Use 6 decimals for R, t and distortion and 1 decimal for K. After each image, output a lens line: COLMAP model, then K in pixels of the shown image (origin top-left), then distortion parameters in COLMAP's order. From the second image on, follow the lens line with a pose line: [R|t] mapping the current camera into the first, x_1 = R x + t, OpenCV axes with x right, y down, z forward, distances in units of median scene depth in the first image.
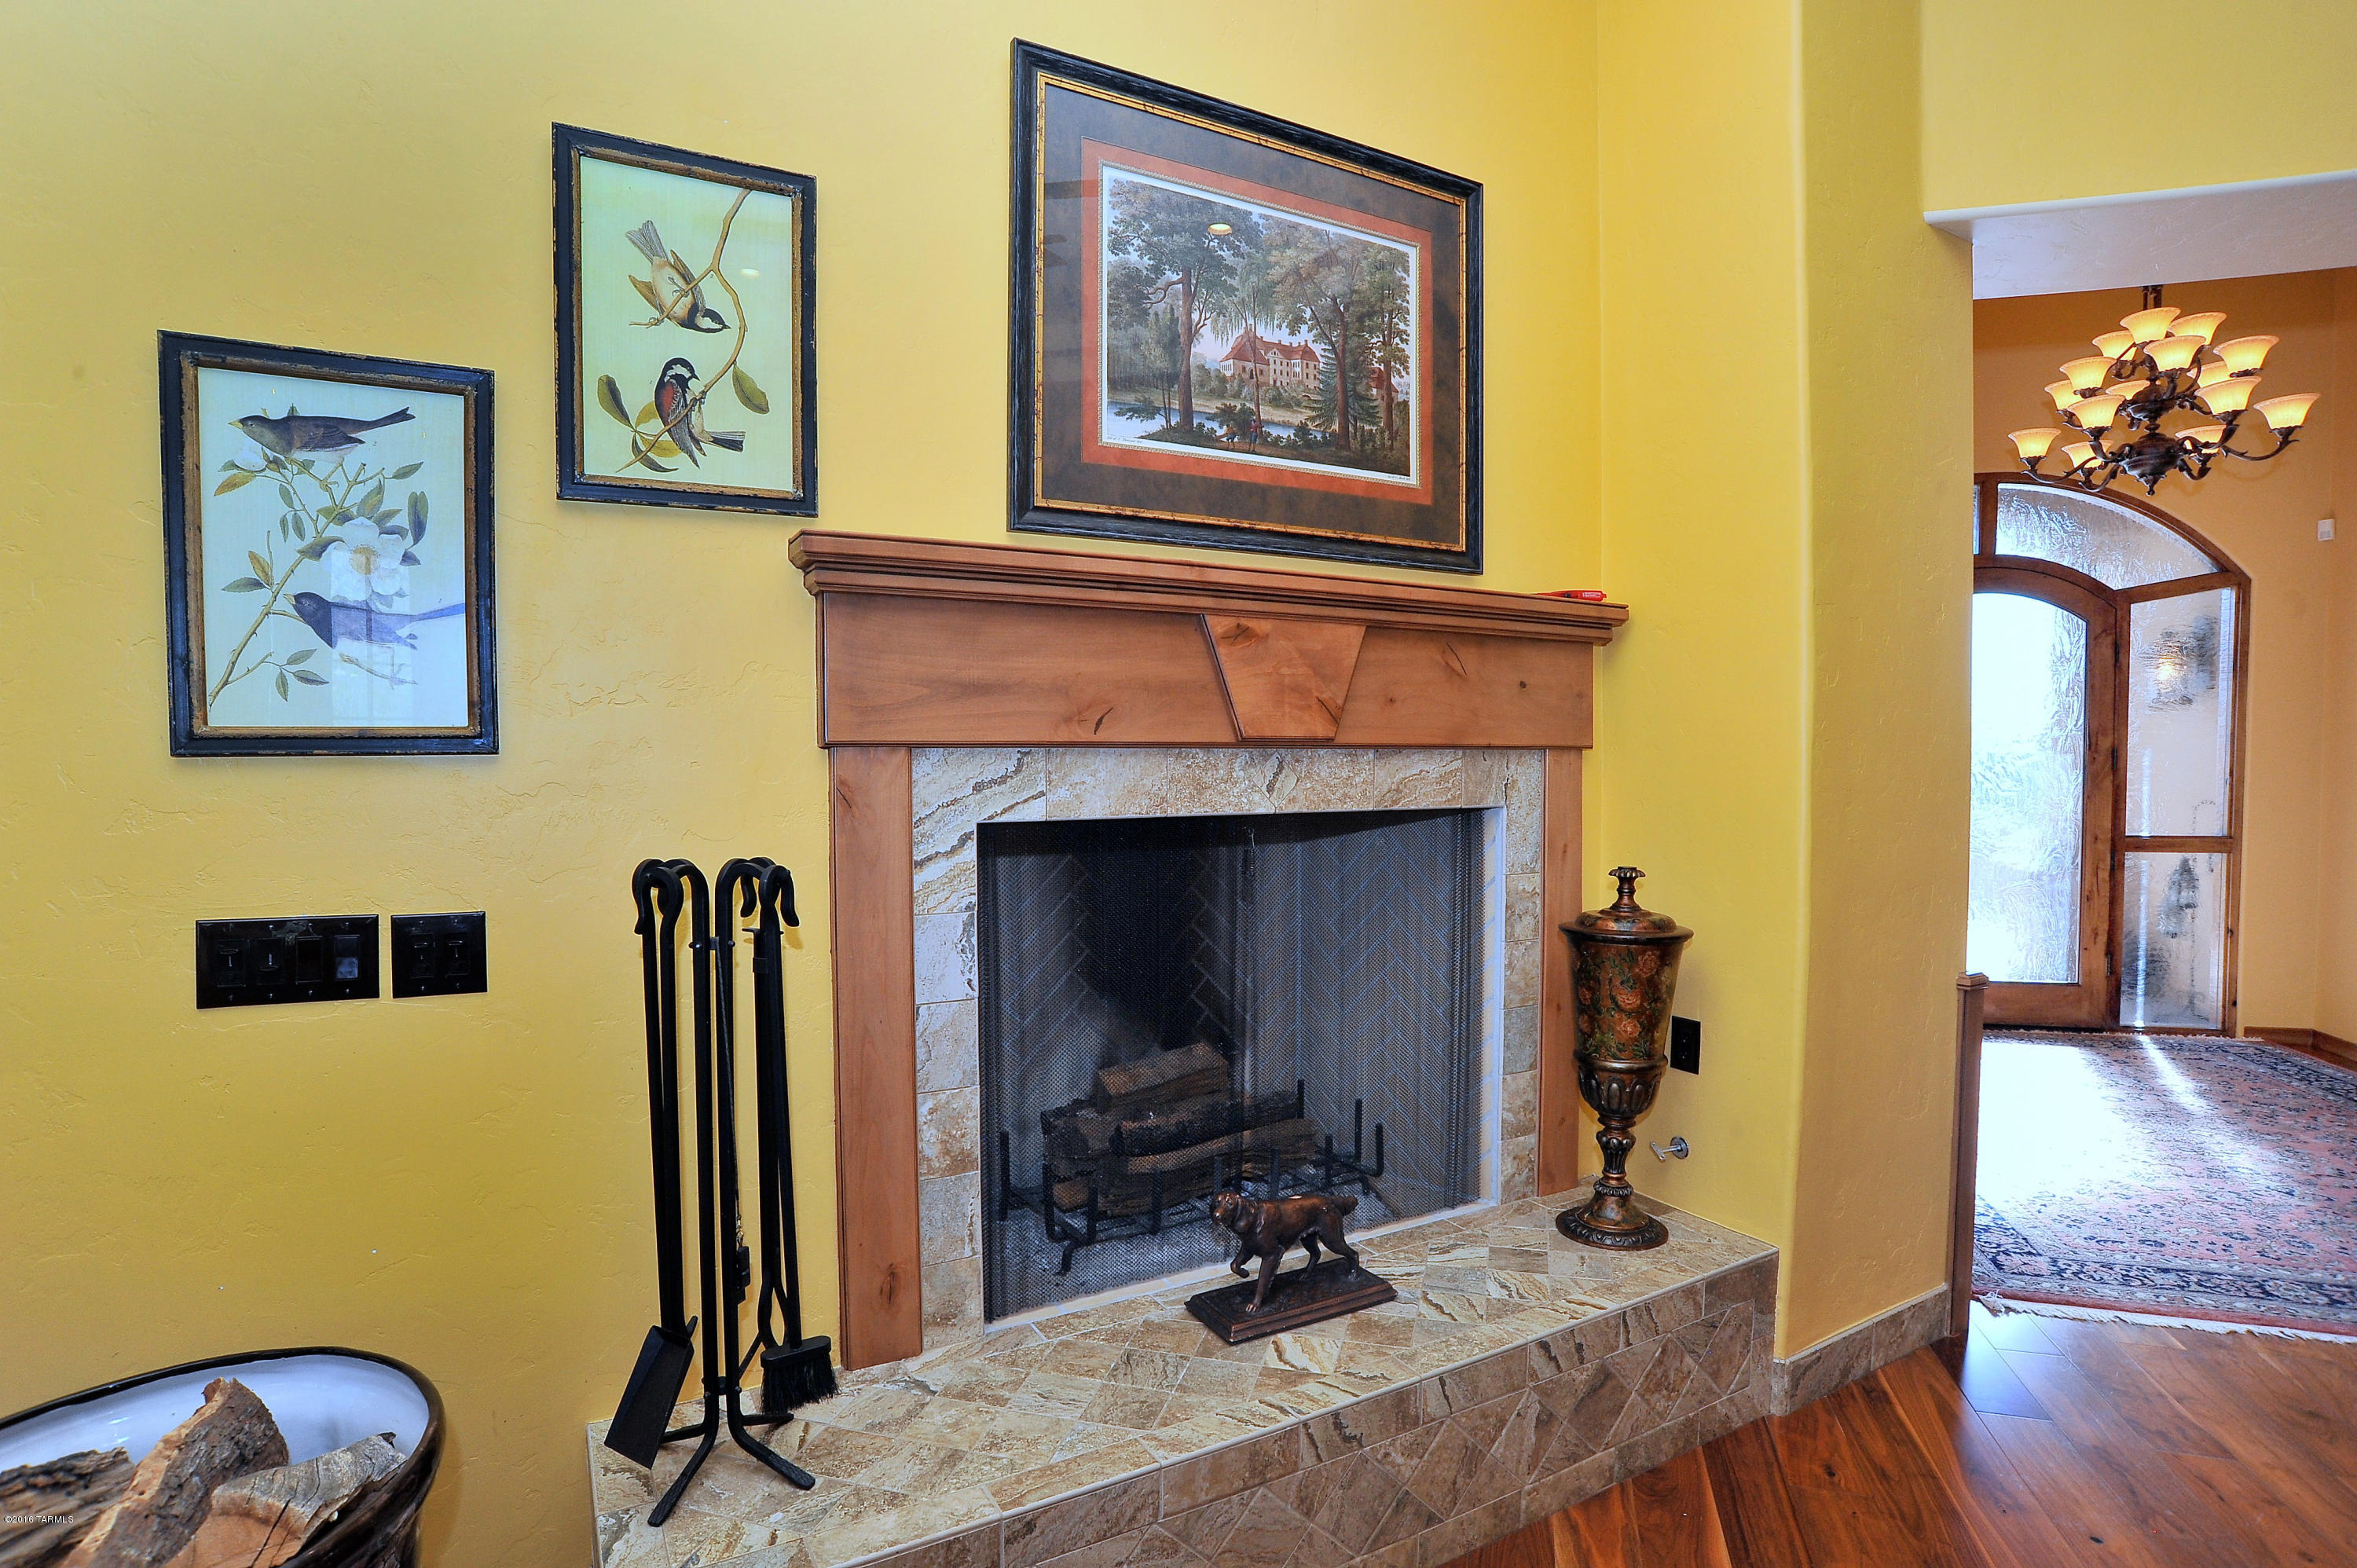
lens RADIAL K [[1188.0, 0, 1204.8], [0, 1188.0, 800.5], [0, 0, 1]] dist [-0.100805, 0.050592]
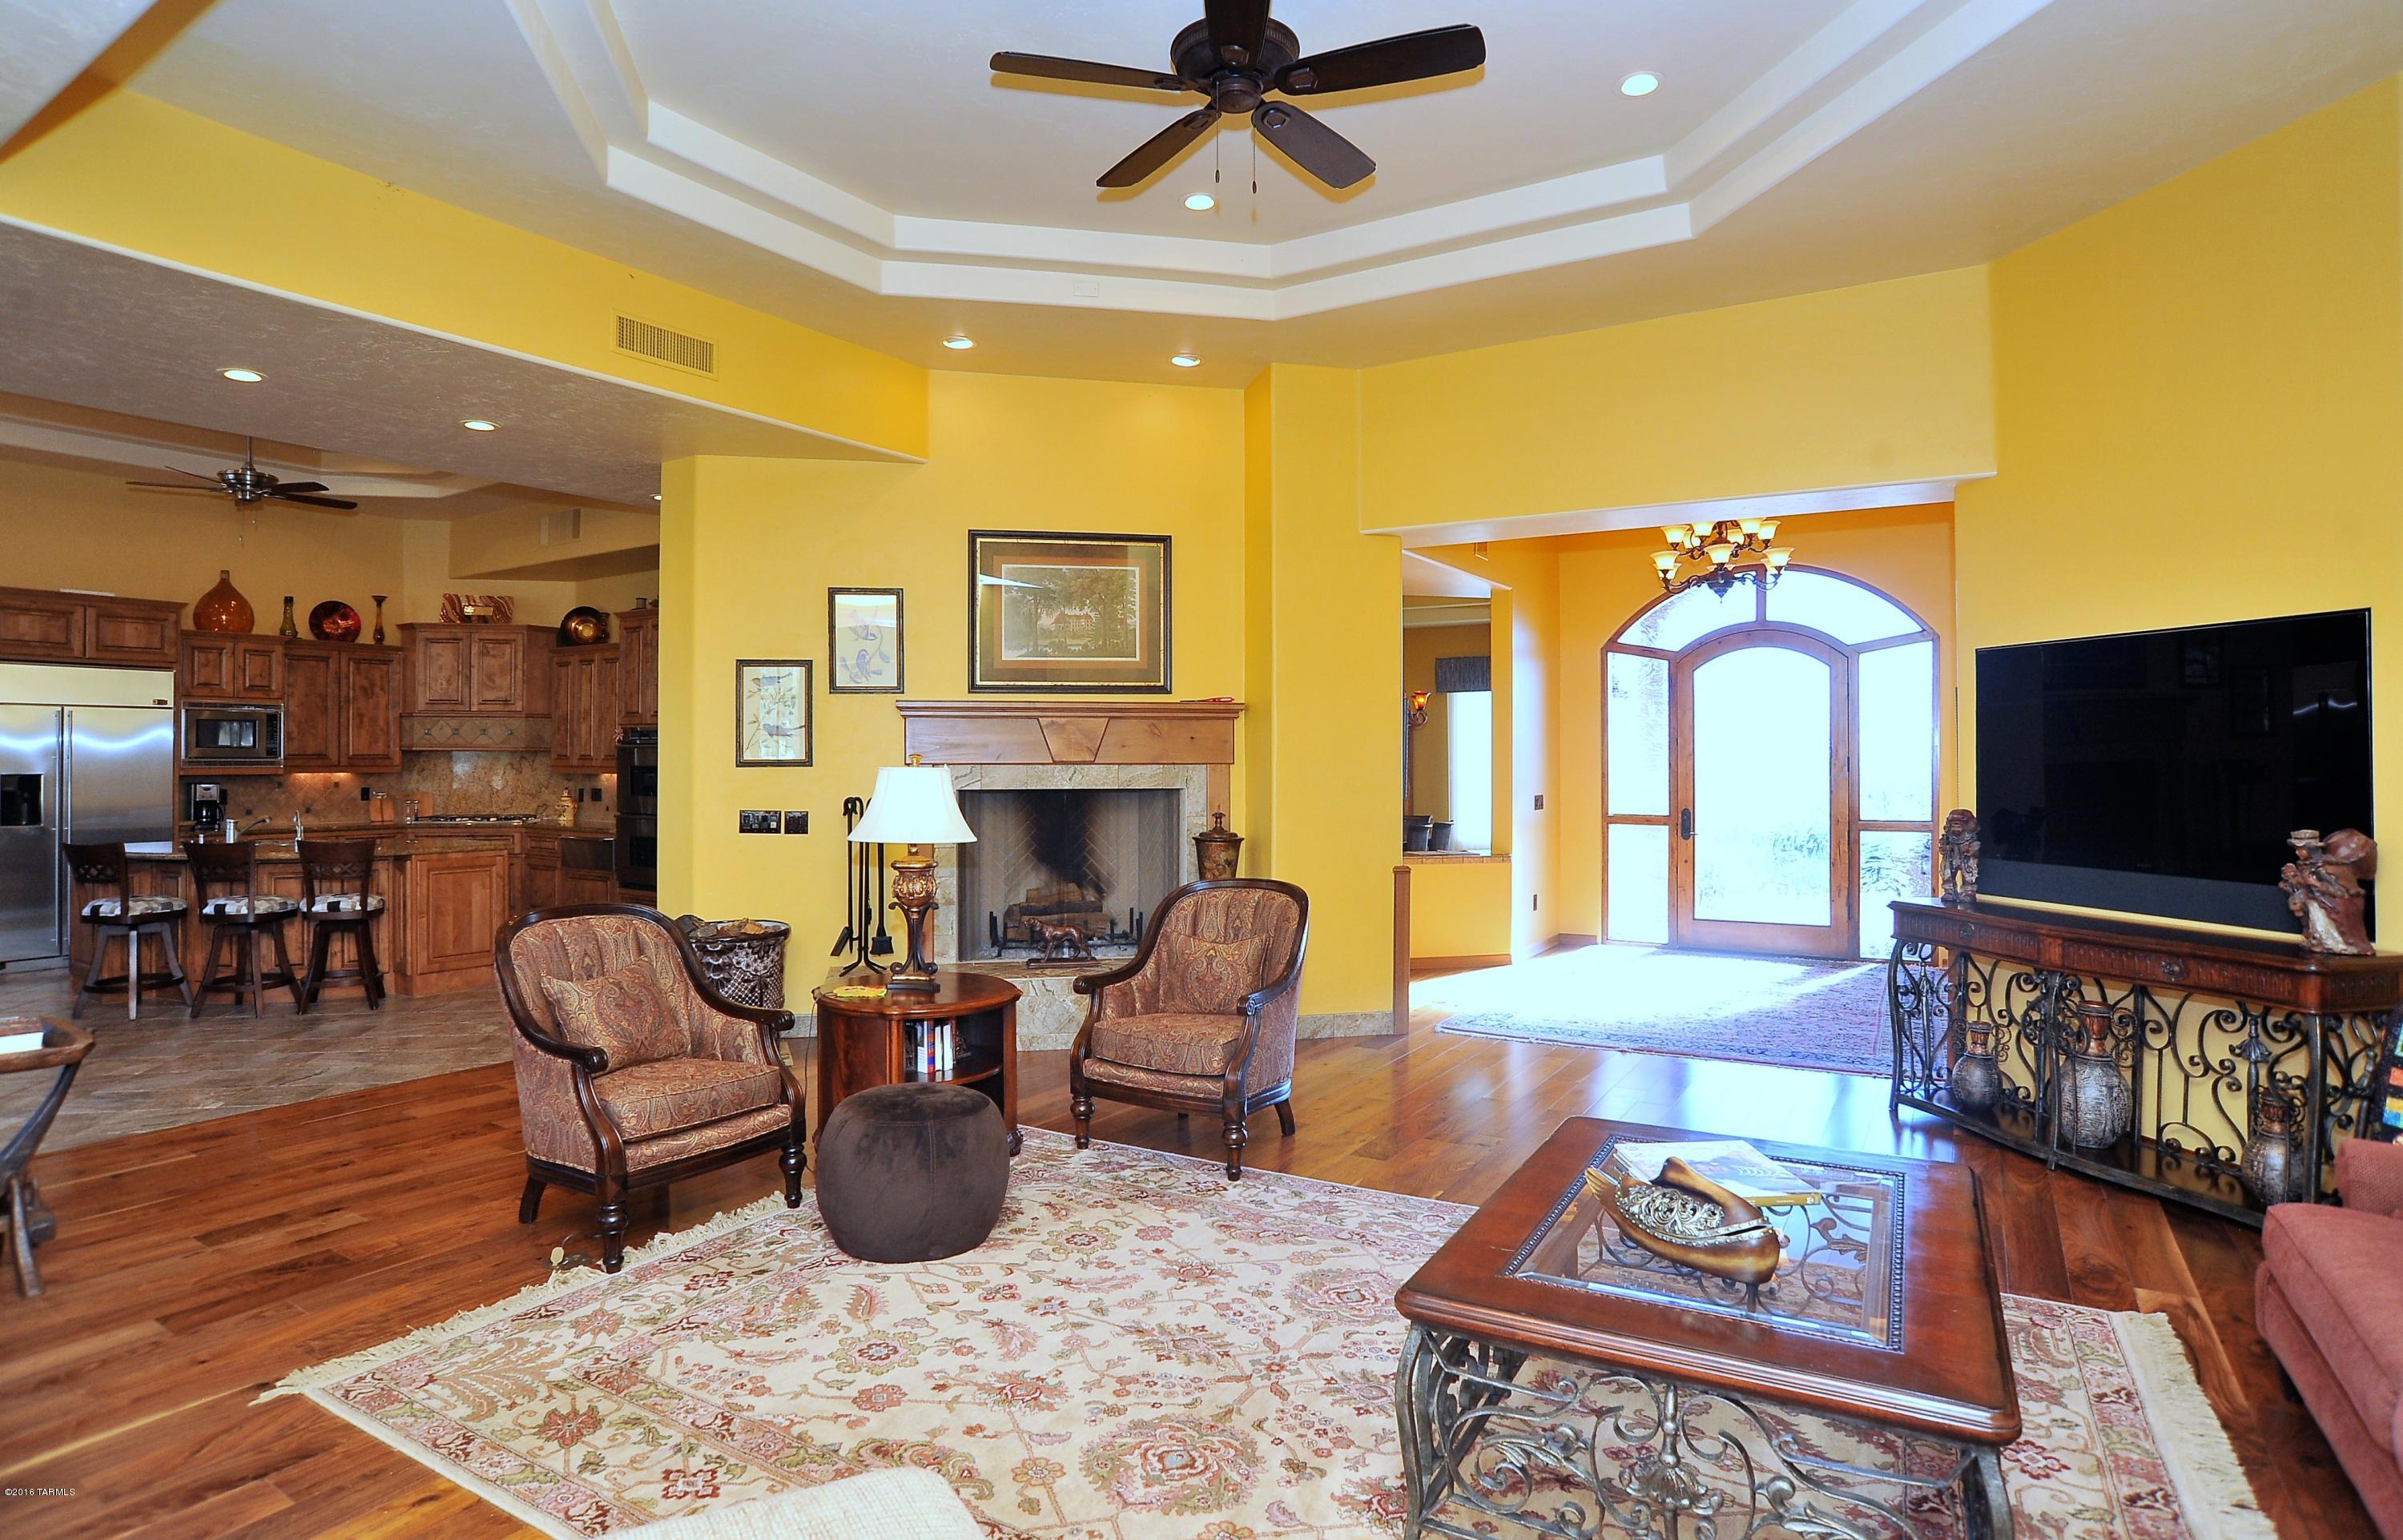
lens RADIAL K [[1255.2, 0, 1197.9], [0, 1255.2, 745.5], [0, 0, 1]] dist [-0.048717, 0.000774]
pose [[0.954256, 0.000397, -0.298990, 1.237680], [-0.012677, 0.999154, -0.039131, 0.022251], [0.298721, 0.041132, 0.953454, -1.717898]]
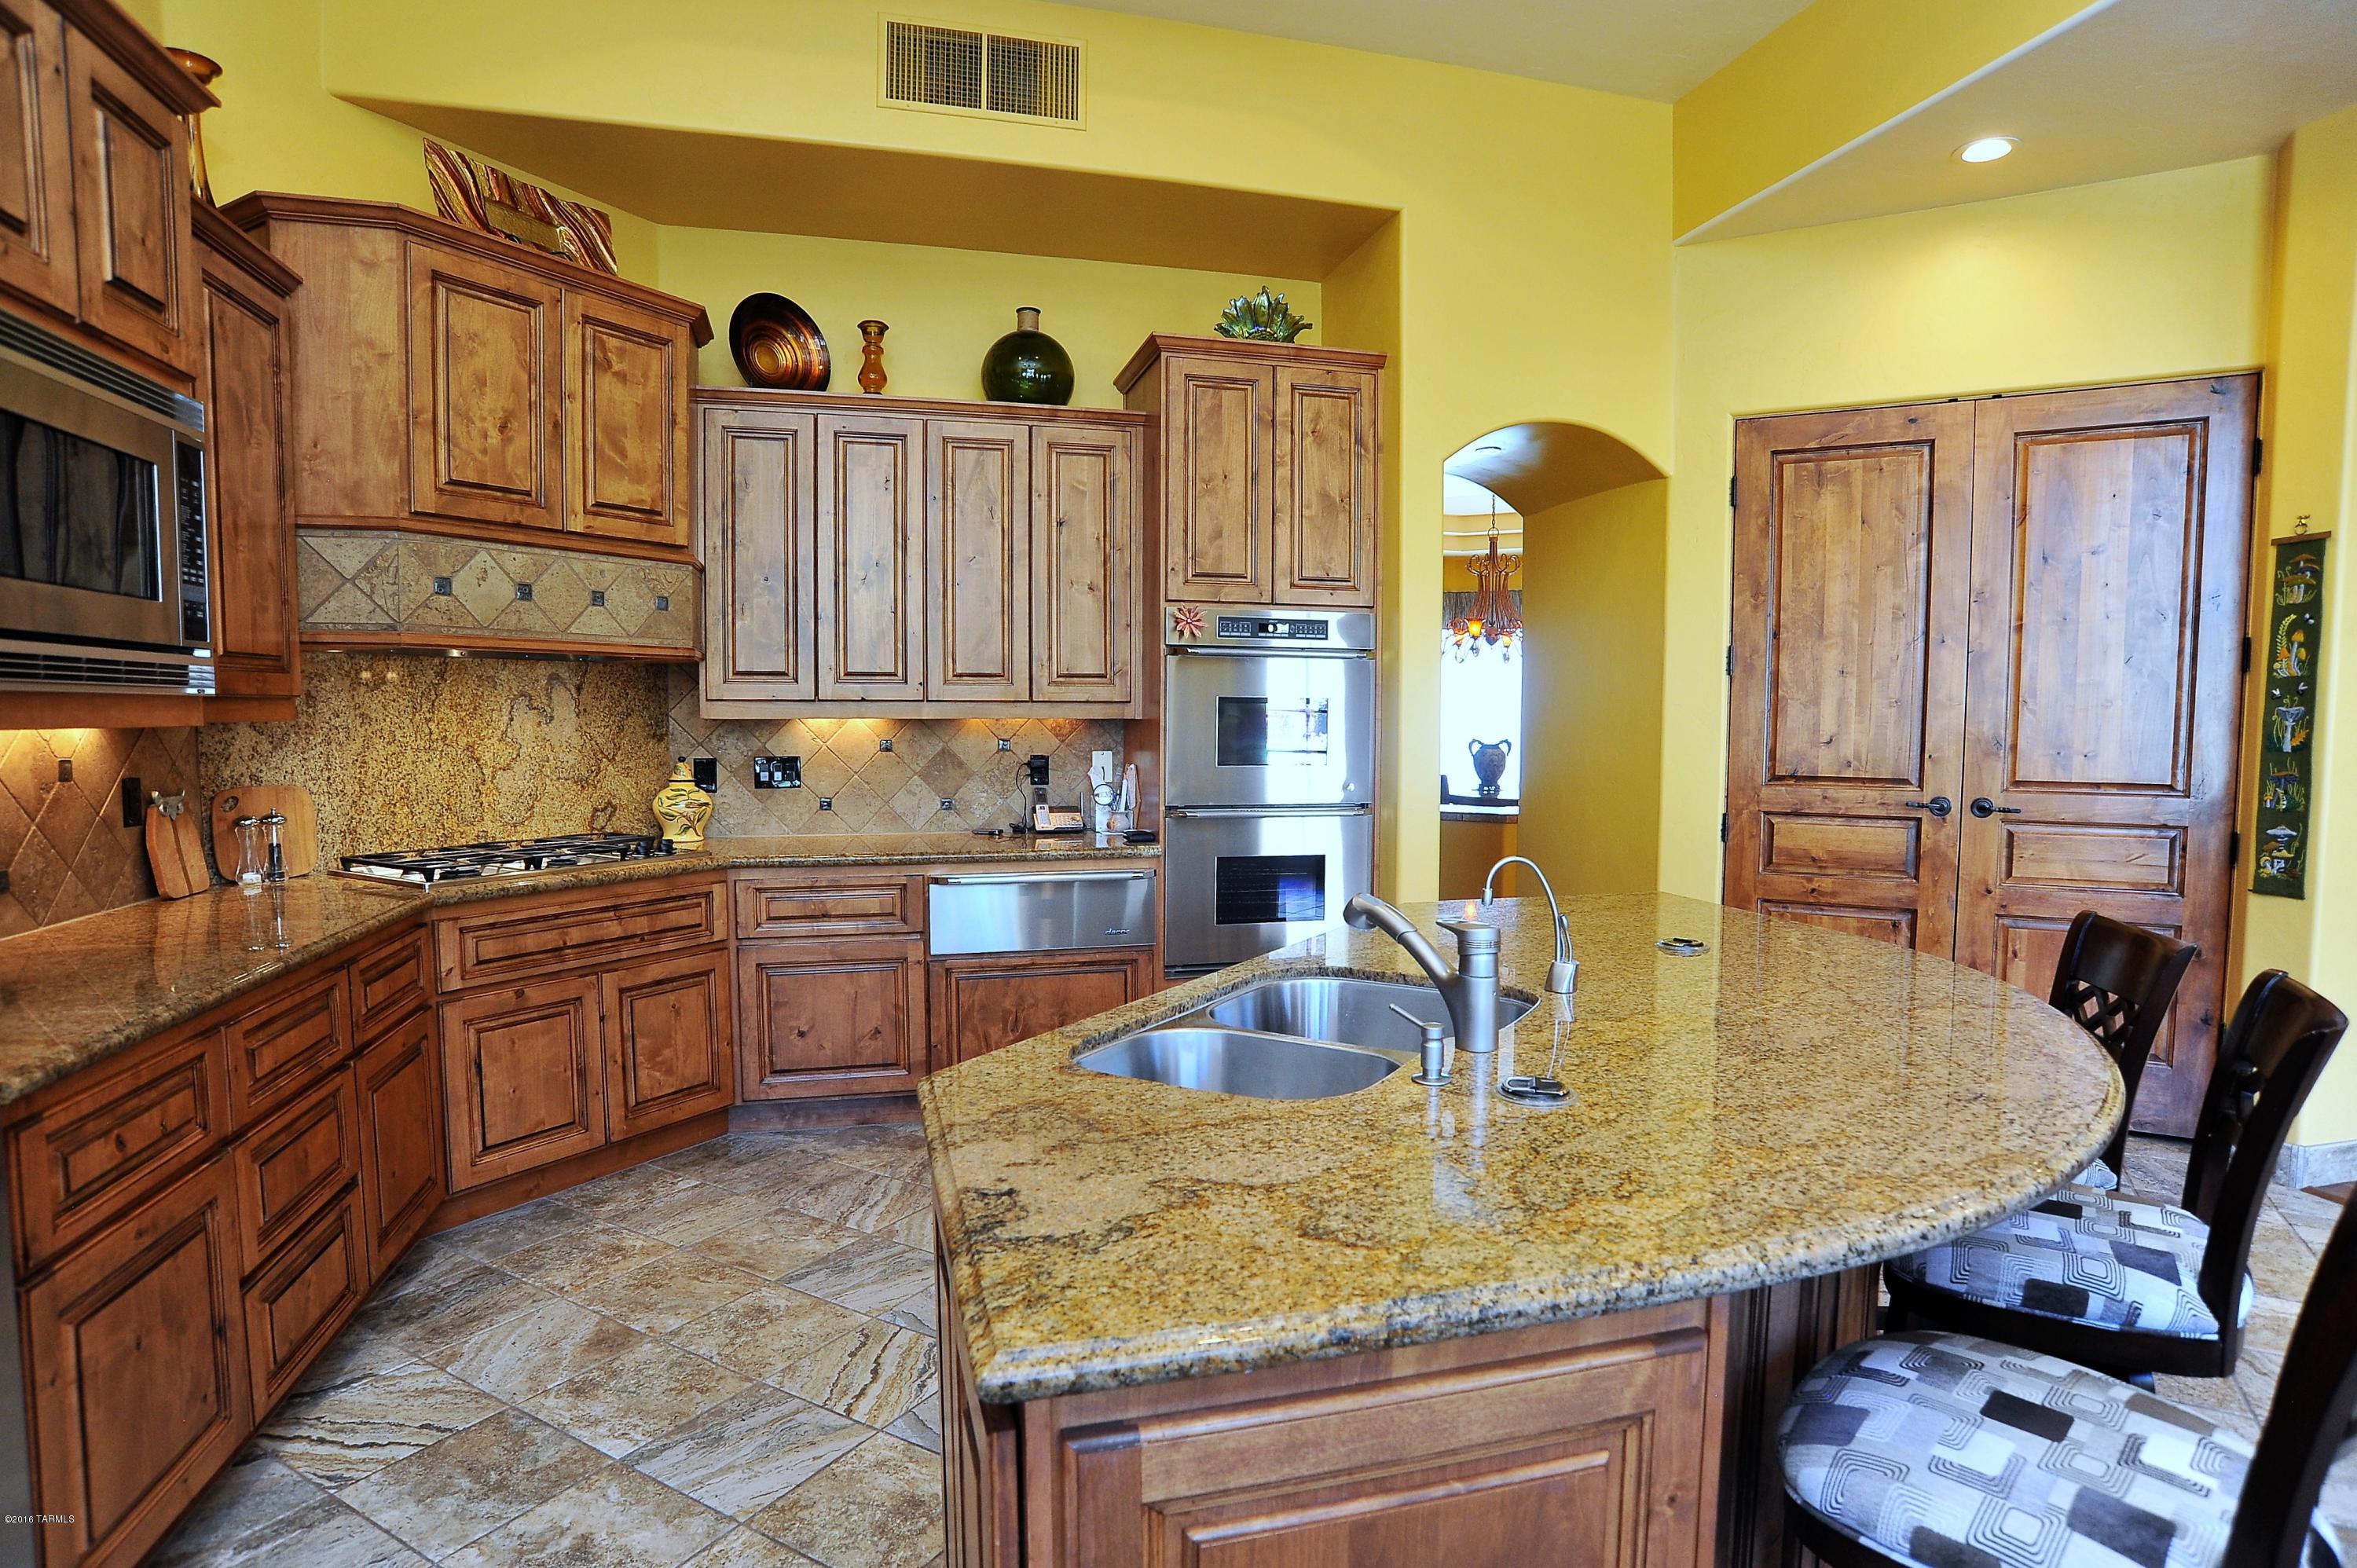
lens RADIAL K [[1245.9, 0, 1182.2], [0, 1245.9, 803.6], [0, 0, 1]] dist [-0.106541, 0.051576]
pose [[0.857538, -0.032982, 0.513362, -2.801563], [0.010698, 0.998870, 0.046304, 0.020882], [-0.514309, -0.034216, 0.856922, 0.163464]]
